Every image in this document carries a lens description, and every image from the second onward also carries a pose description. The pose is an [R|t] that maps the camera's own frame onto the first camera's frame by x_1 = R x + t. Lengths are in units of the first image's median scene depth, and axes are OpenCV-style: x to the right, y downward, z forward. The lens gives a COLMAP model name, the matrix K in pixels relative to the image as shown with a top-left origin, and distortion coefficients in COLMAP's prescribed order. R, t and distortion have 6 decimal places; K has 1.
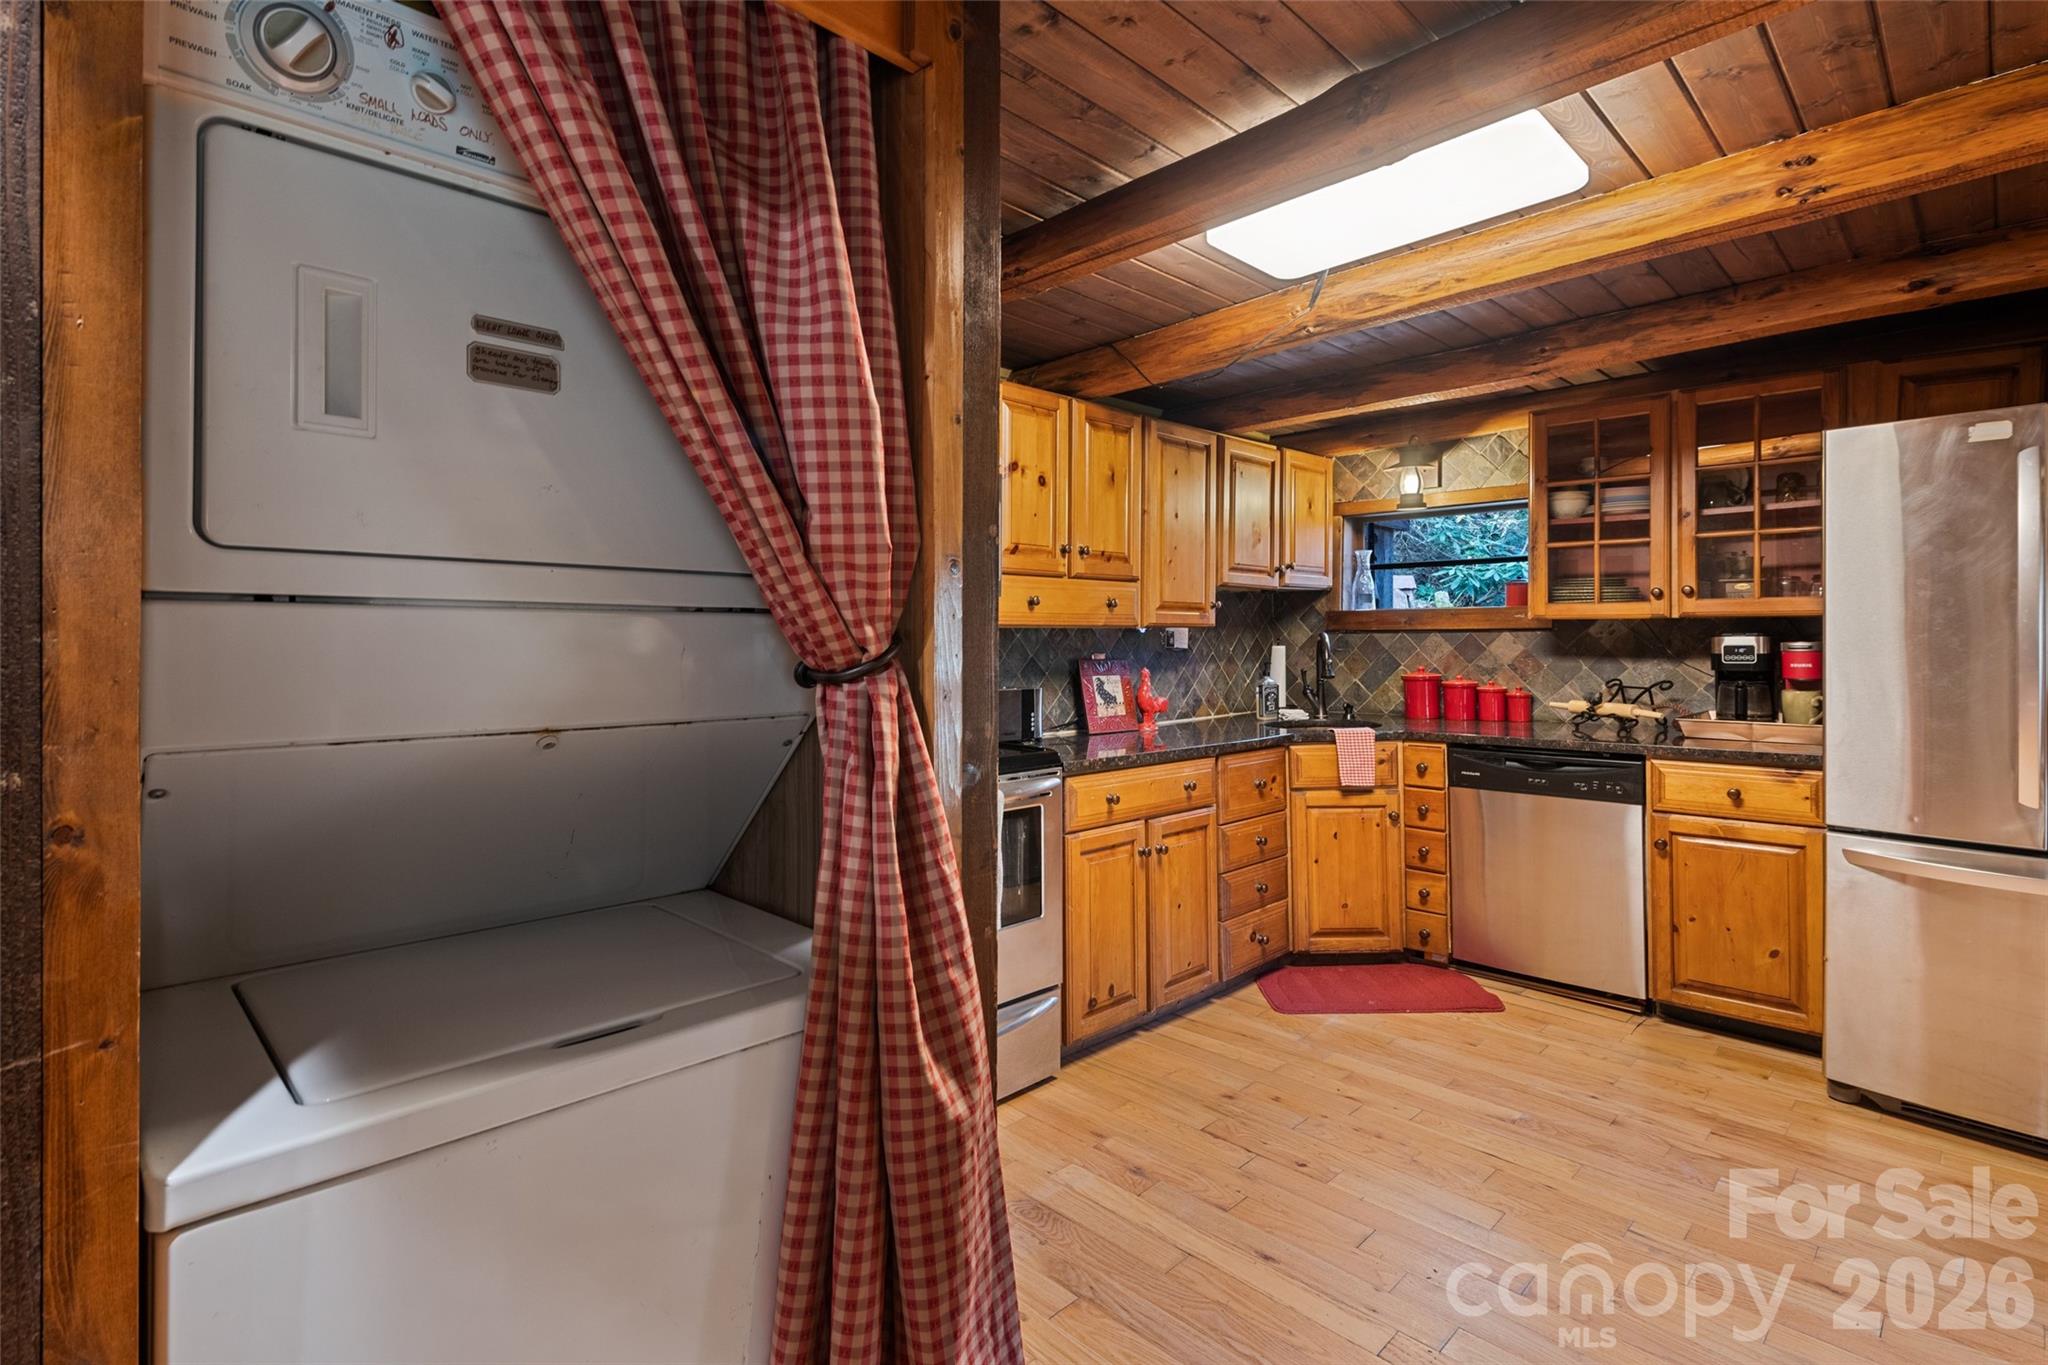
lens RADIAL K [[1022.7, 0, 1007.6], [0, 1022.7, 626.7], [0, 0, 1]] dist [-0.002090, -0.001238]
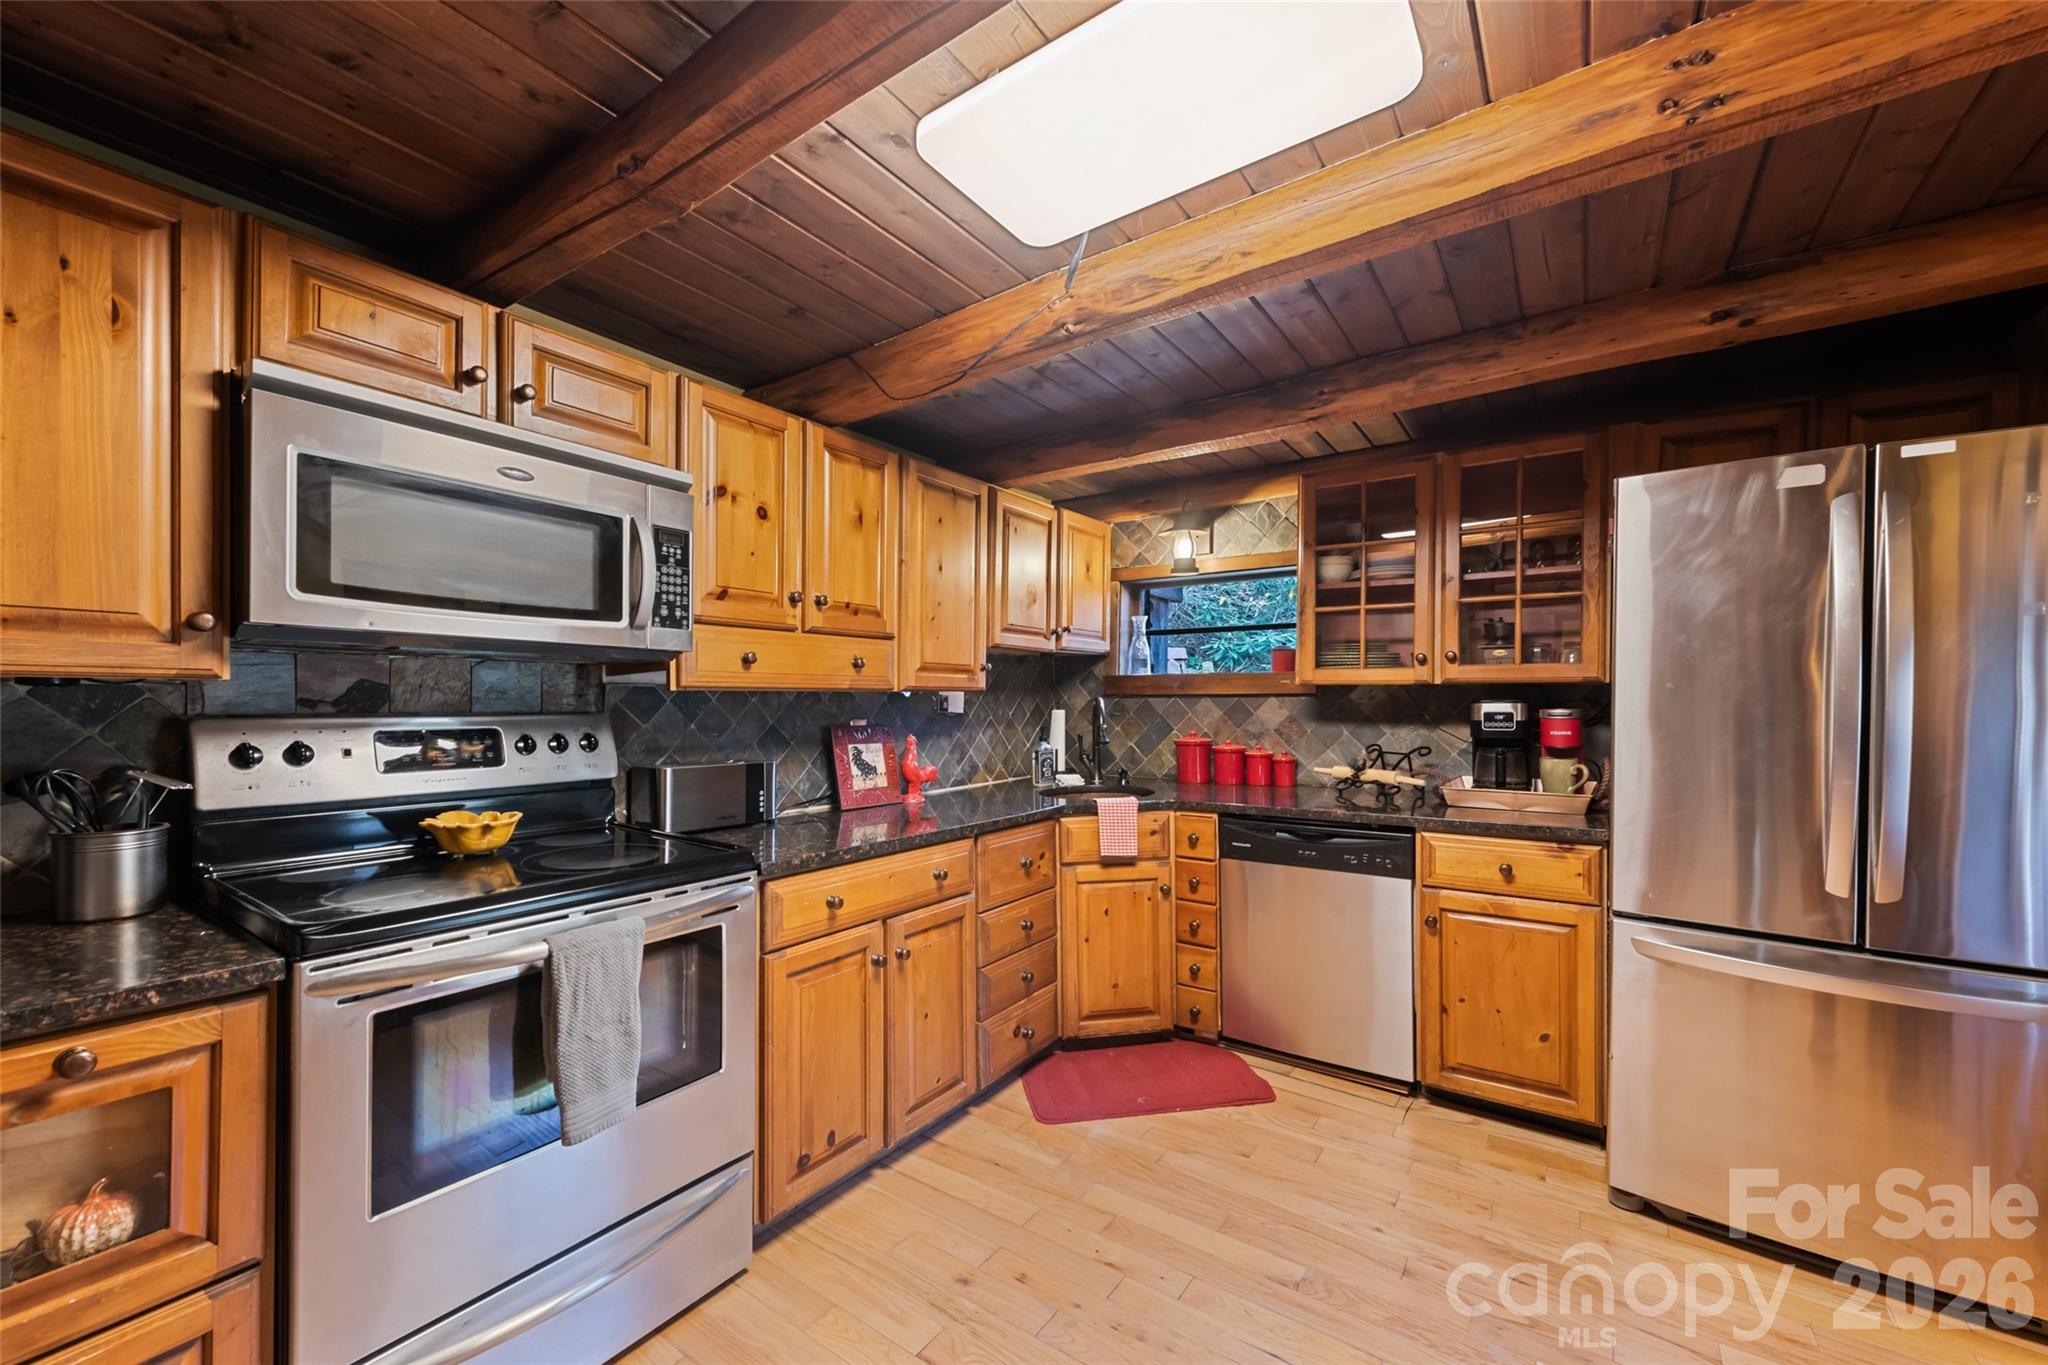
lens RADIAL K [[817.3, 0, 1027.2], [0, 817.3, 699.2], [0, 0, 1]] dist [0.006994, -0.002768]
pose [[0.982411, 0.003121, 0.186703, 0.119000], [-0.005140, 0.999933, 0.010331, -0.000171], [-0.186659, -0.011109, 0.982362, 0.303509]]
